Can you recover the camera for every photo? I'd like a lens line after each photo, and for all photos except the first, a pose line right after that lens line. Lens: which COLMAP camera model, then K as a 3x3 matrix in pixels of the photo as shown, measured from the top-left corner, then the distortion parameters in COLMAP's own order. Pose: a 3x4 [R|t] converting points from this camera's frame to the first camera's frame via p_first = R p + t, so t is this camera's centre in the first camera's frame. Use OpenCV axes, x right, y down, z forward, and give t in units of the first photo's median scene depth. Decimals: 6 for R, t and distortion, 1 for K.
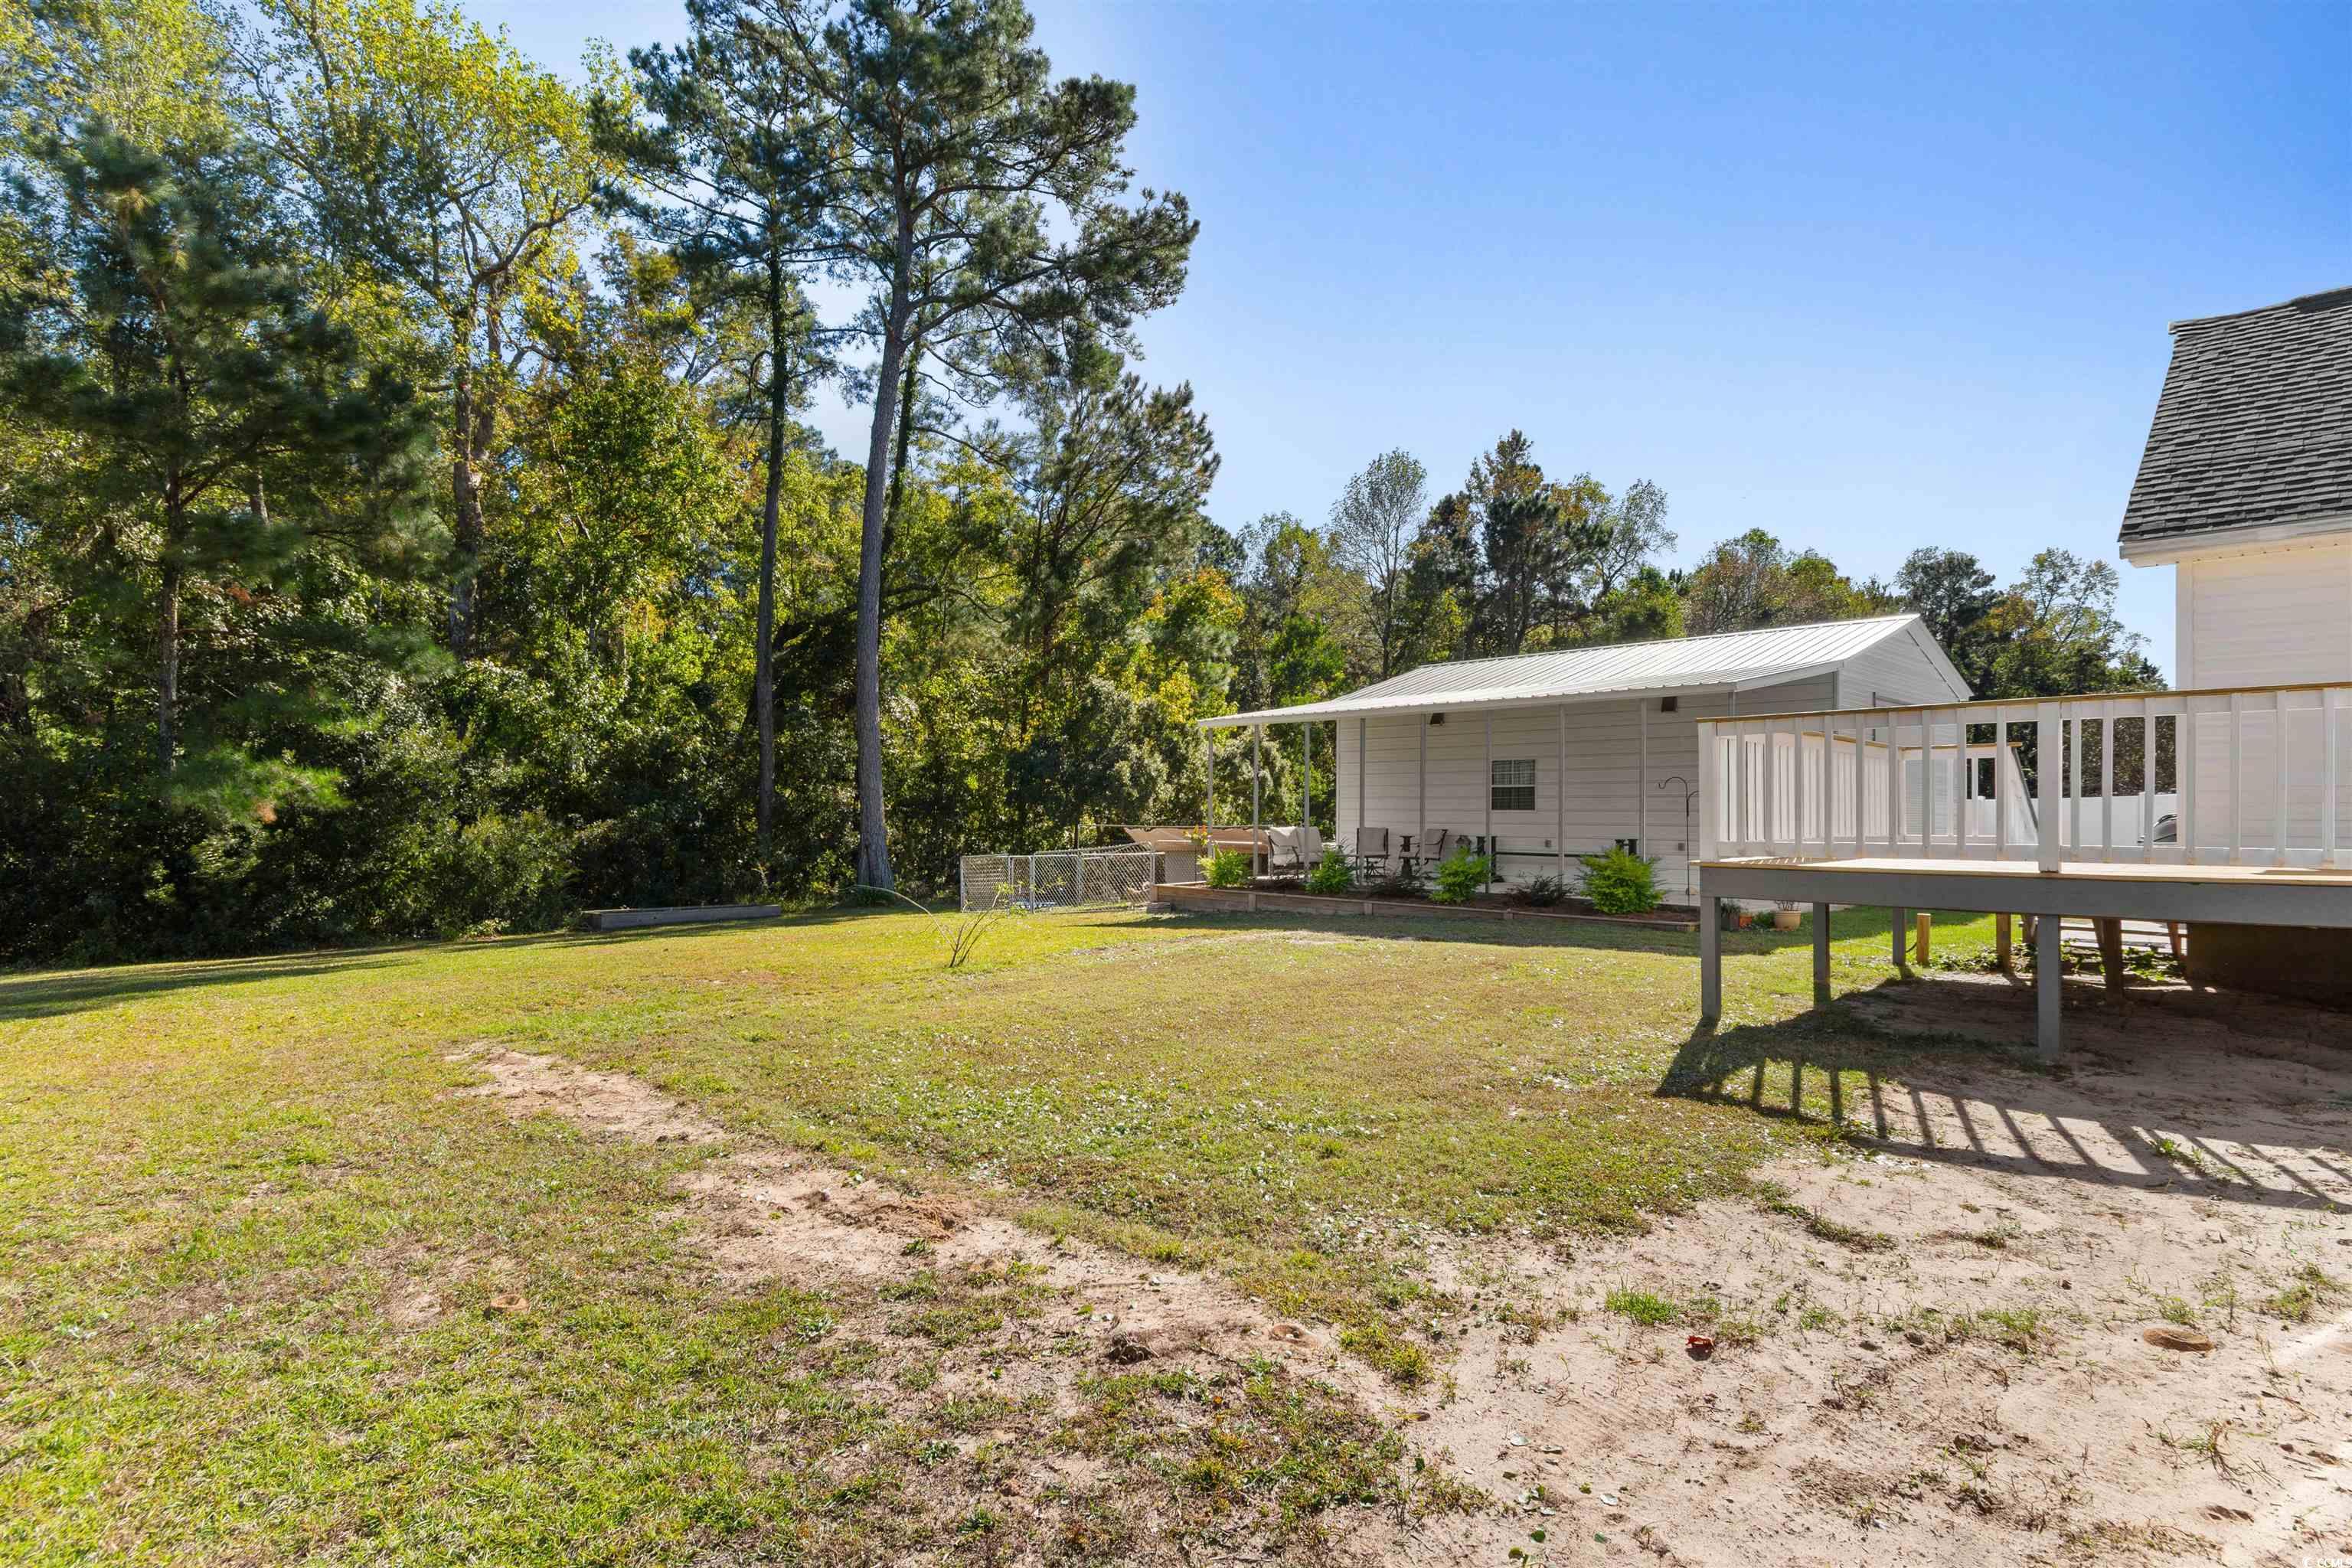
lens RADIAL K [[1257.2, 0, 1181.7], [0, 1257.2, 799.9], [0, 0, 1]] dist [-0.001163, -0.000059]
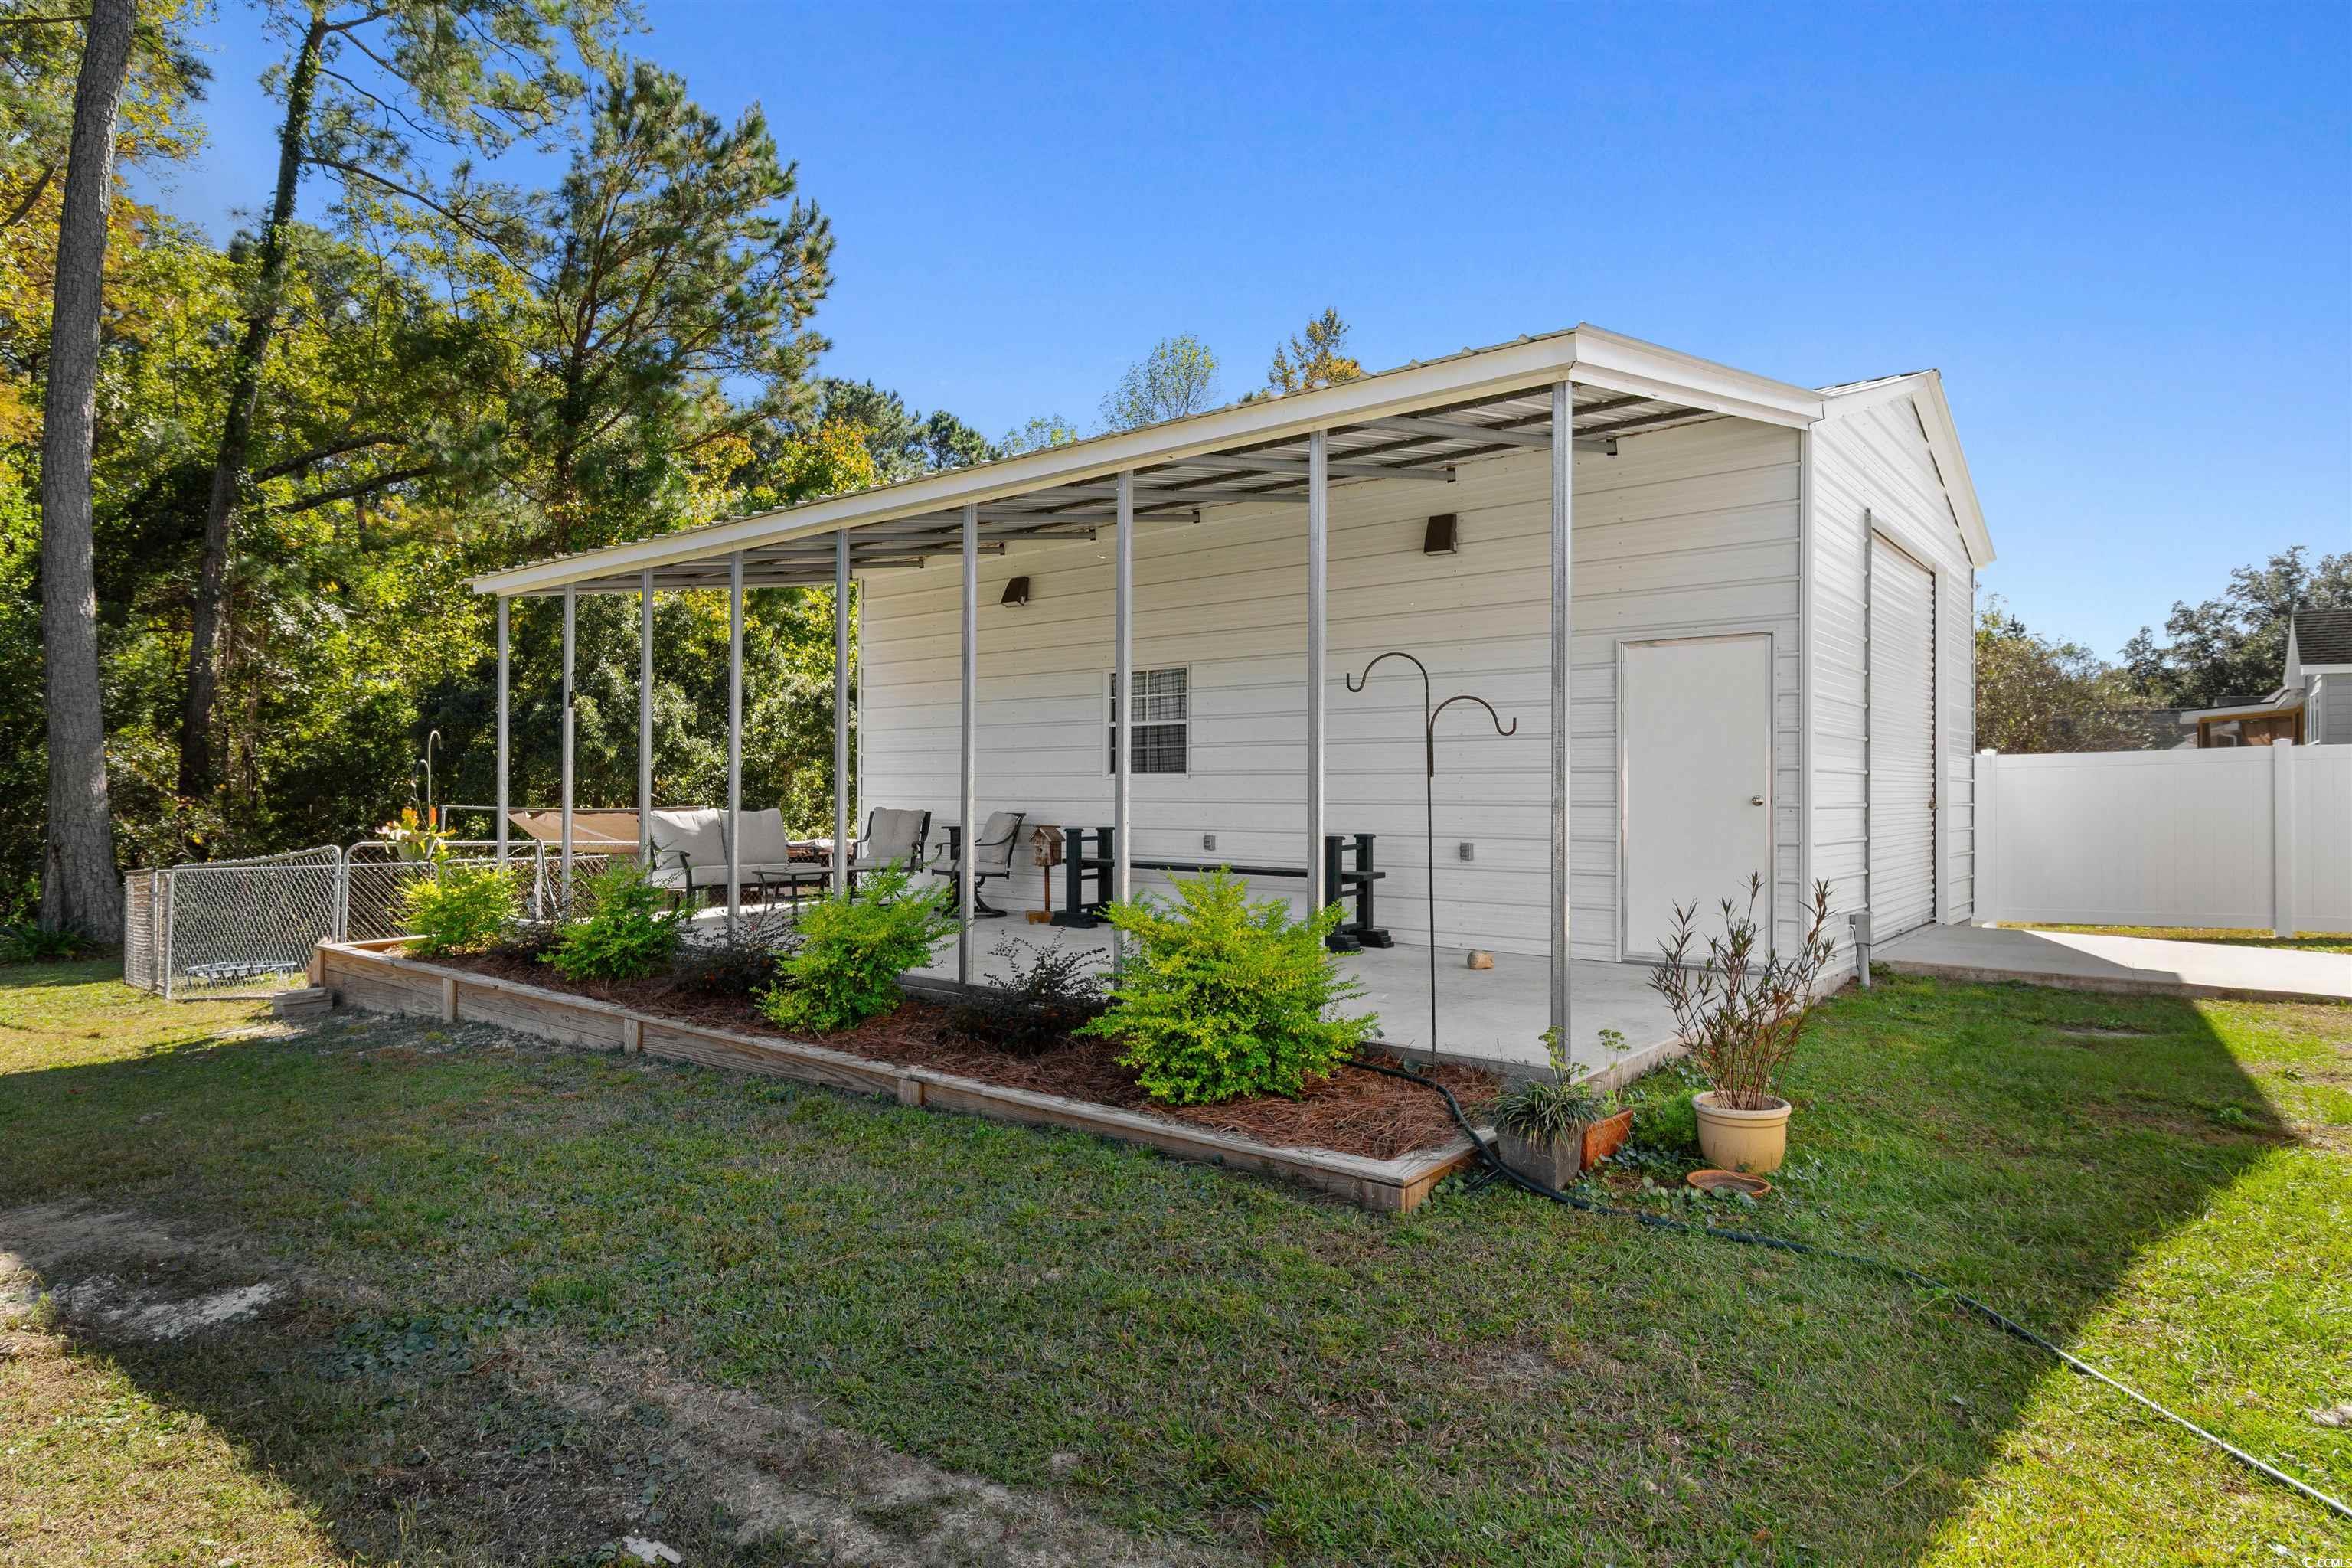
lens RADIAL K [[1297.0, 0, 1172.0], [0, 1297.0, 780.4], [0, 0, 1]] dist [0.000463, 0.000239]
pose [[0.994977, 0.001176, 0.100099, 0.151597], [-0.001341, 0.999998, 0.001582, 0.006714], [-0.100097, -0.001709, 0.994976, 0.340821]]
